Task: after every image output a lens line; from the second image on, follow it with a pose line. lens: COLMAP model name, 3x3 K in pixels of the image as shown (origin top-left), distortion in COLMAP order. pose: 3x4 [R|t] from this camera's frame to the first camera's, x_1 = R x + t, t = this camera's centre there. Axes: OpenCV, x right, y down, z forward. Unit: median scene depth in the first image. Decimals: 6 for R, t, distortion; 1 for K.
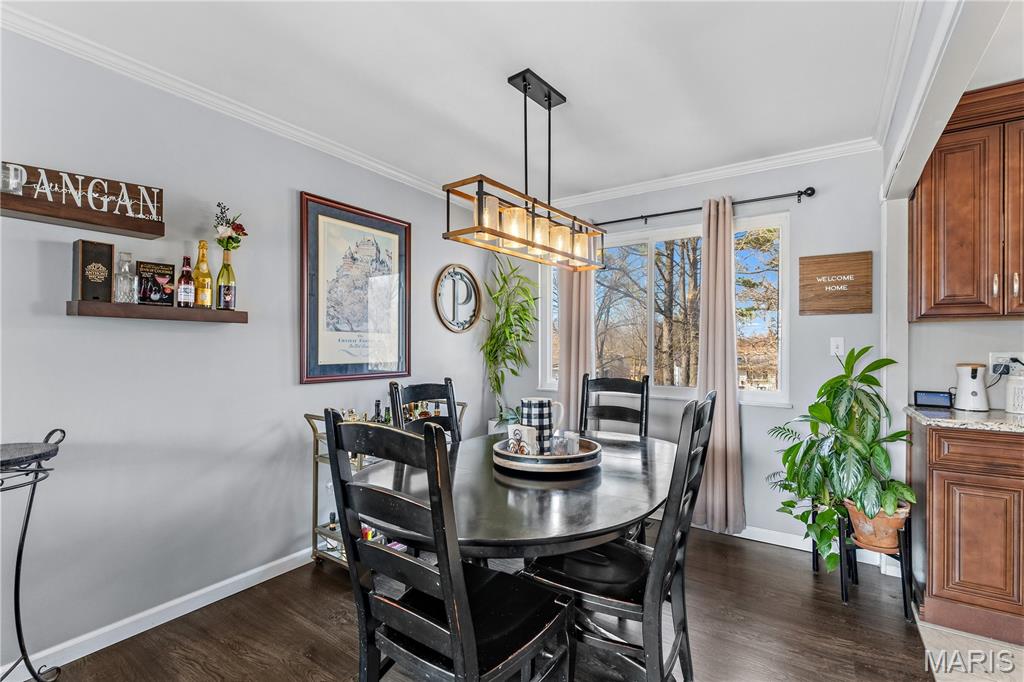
lens RADIAL K [[463.9, 0, 515.0], [0, 463.9, 348.6], [0, 0, 1]] dist [0.001865, -0.001710]
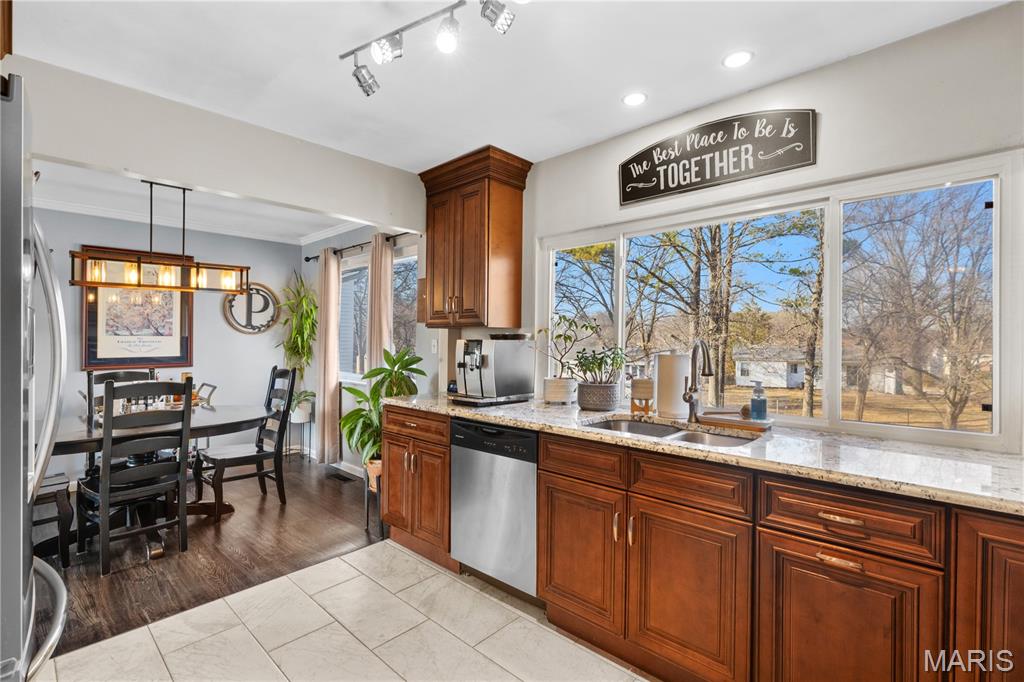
lens RADIAL K [[463.9, 0, 519.0], [0, 463.9, 339.1], [0, 0, 1]] dist [0.001865, -0.001710]
pose [[0.988089, -0.001162, -0.153878, 1.308287], [0.001268, 0.999999, 0.000595, -0.029460], [0.153877, -0.000783, 0.988090, -0.312437]]
